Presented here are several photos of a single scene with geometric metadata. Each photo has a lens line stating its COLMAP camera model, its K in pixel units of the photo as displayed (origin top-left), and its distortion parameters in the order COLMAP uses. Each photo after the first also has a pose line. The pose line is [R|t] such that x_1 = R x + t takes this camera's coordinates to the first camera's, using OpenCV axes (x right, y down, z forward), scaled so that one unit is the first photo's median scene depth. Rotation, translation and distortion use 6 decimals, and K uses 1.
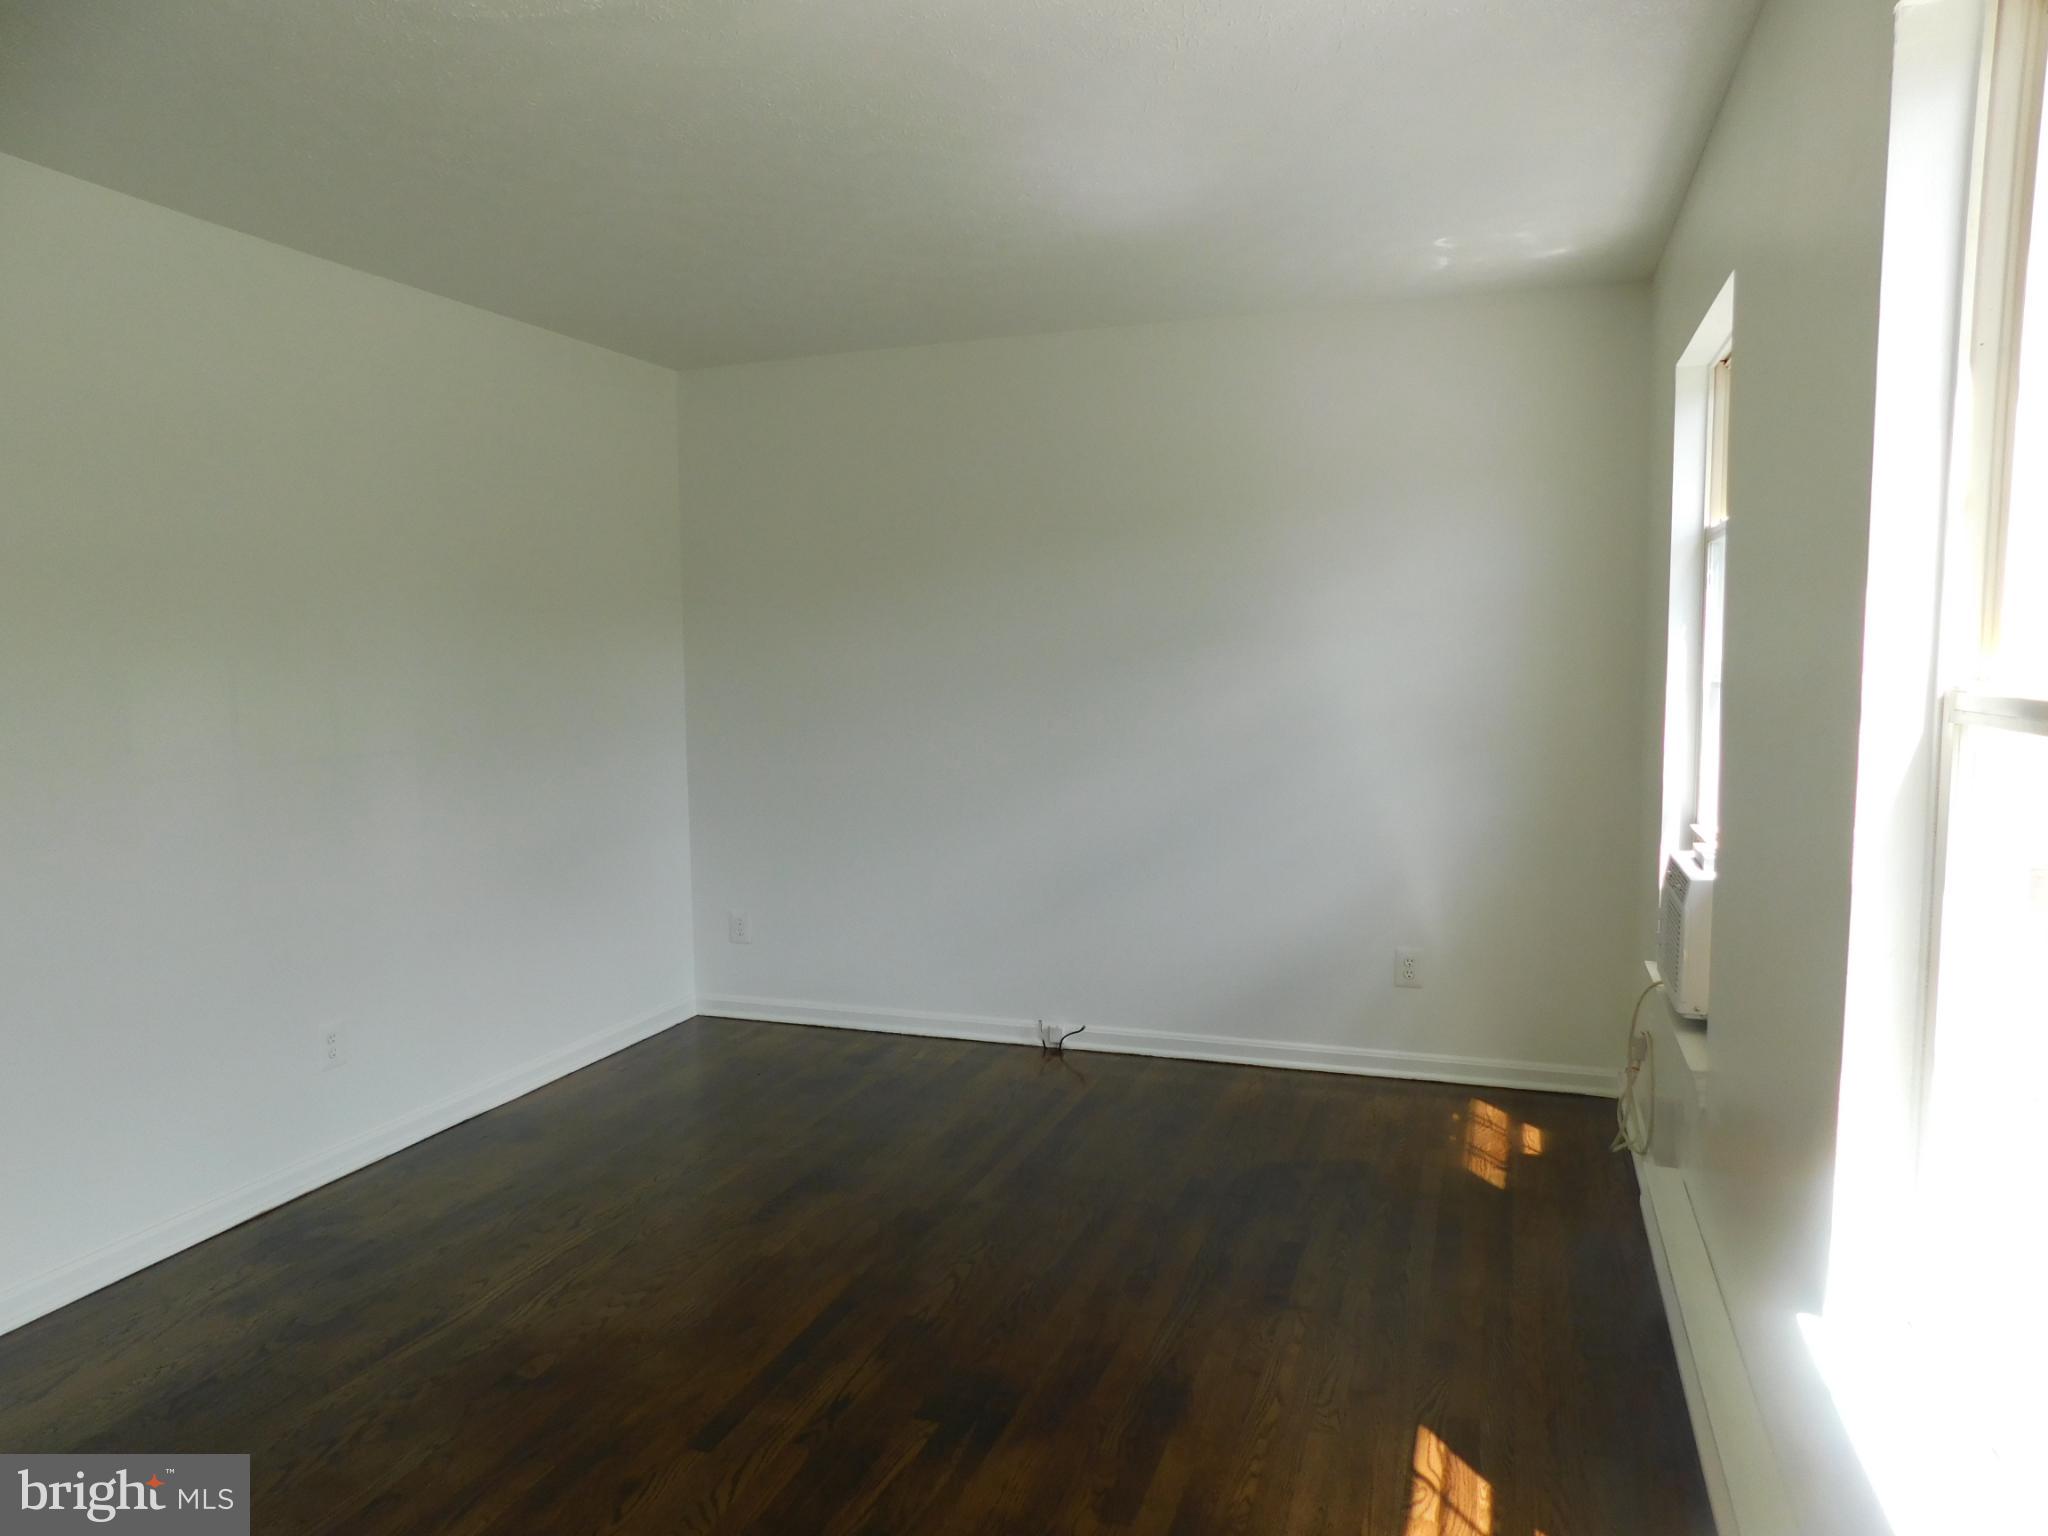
lens RADIAL K [[1364.3, 0, 1018.7], [0, 1364.3, 756.5], [0, 0, 1]] dist [-0.062428, 0.055968]
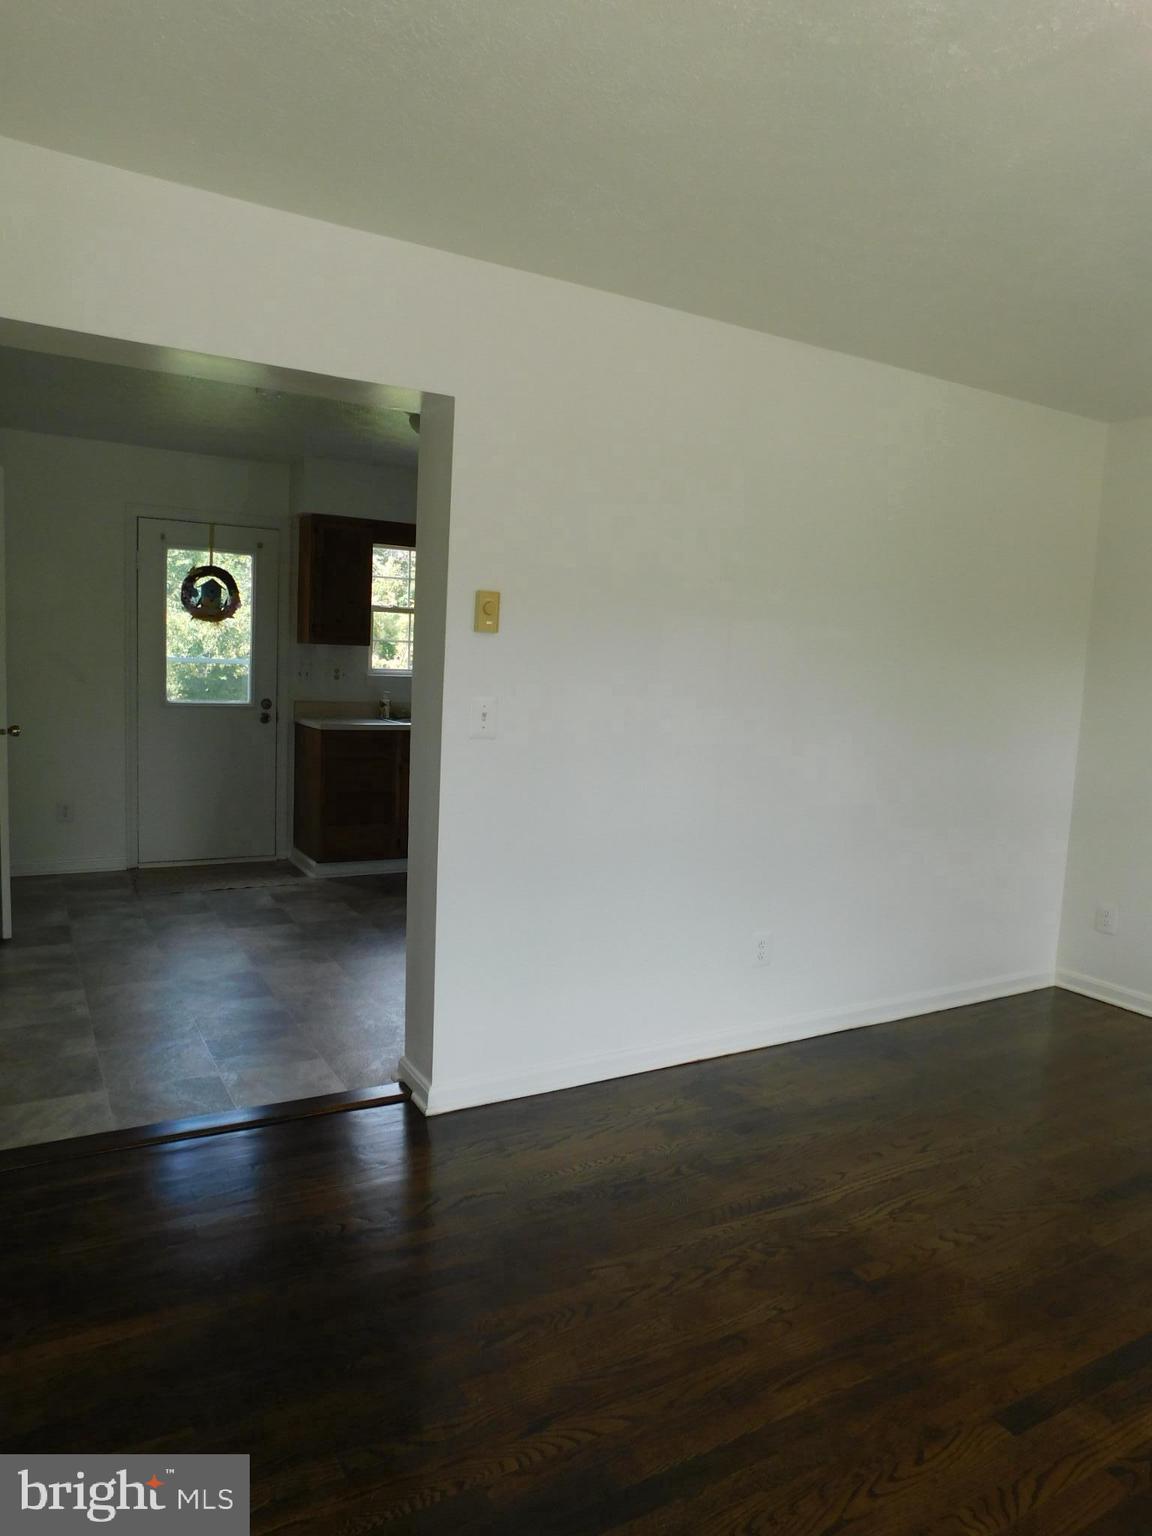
lens RADIAL K [[1023.2, 0, 575.7], [0, 1023.2, 765.5], [0, 0, 1]] dist [-0.062428, 0.055968]
pose [[0.763756, 0.119050, -0.634432, -0.049913], [-0.107574, 0.992576, 0.056753, -0.002055], [0.636479, 0.024903, 0.770892, 0.146773]]
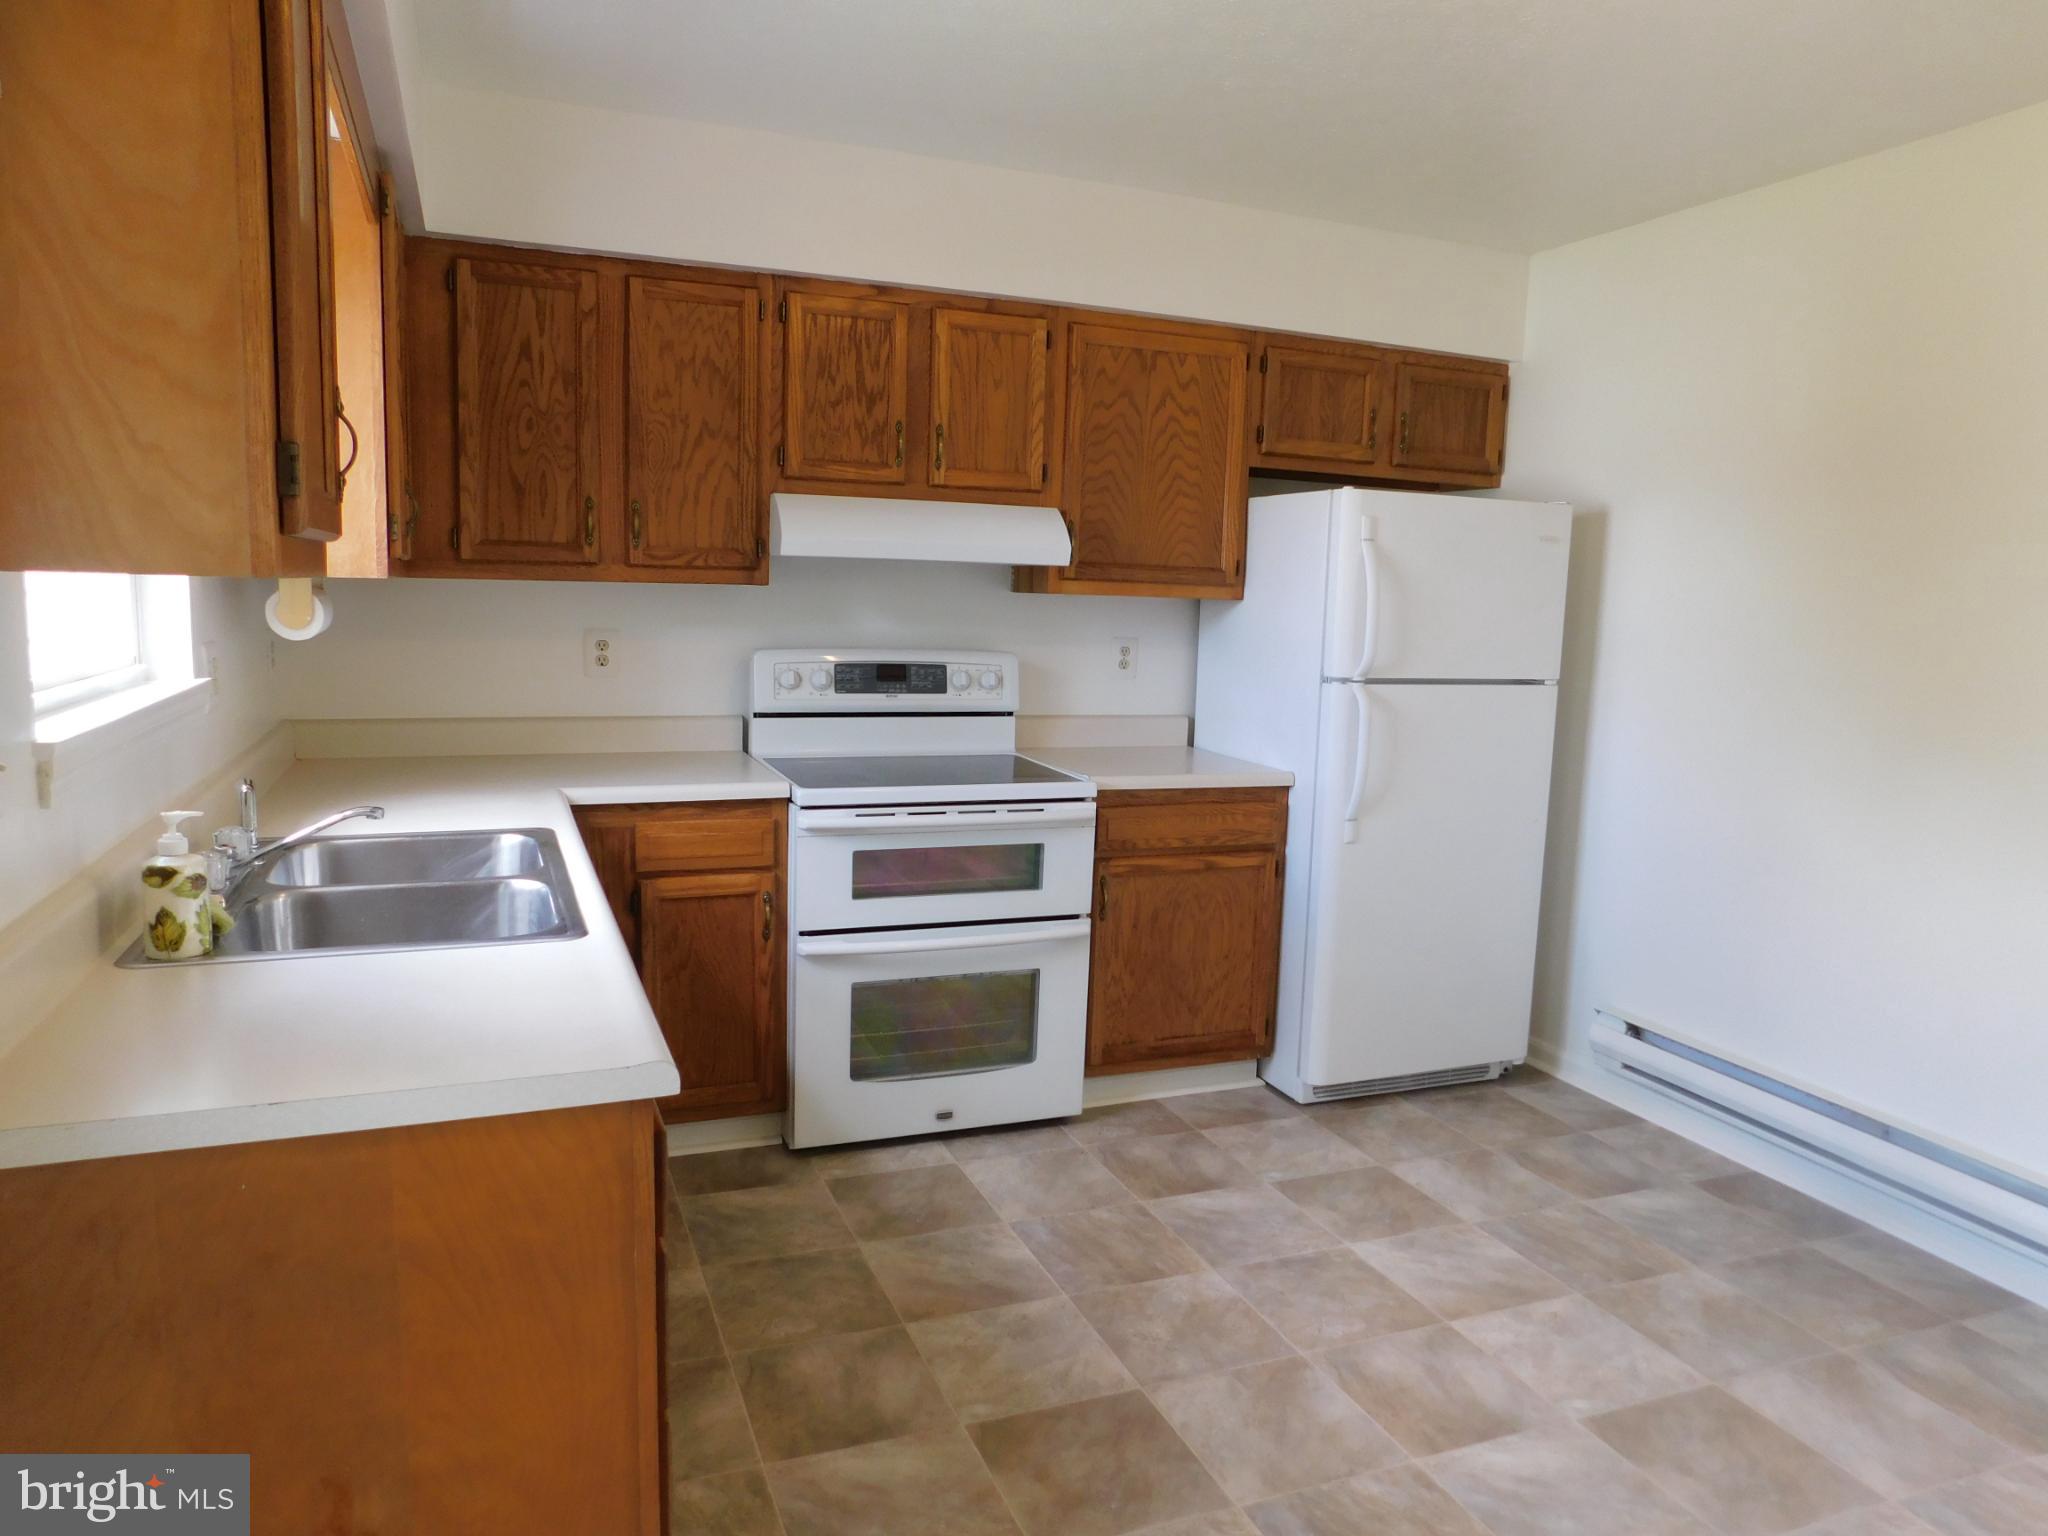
lens RADIAL K [[1364.3, 0, 1023.6], [0, 1364.3, 767.4], [0, 0, 1]] dist [-0.062428, 0.055968]
pose [[0.741842, -0.055564, 0.668269, -2.194393], [0.012863, 0.997557, 0.068665, -0.050508], [-0.670451, -0.042343, 0.740744, 1.081169]]
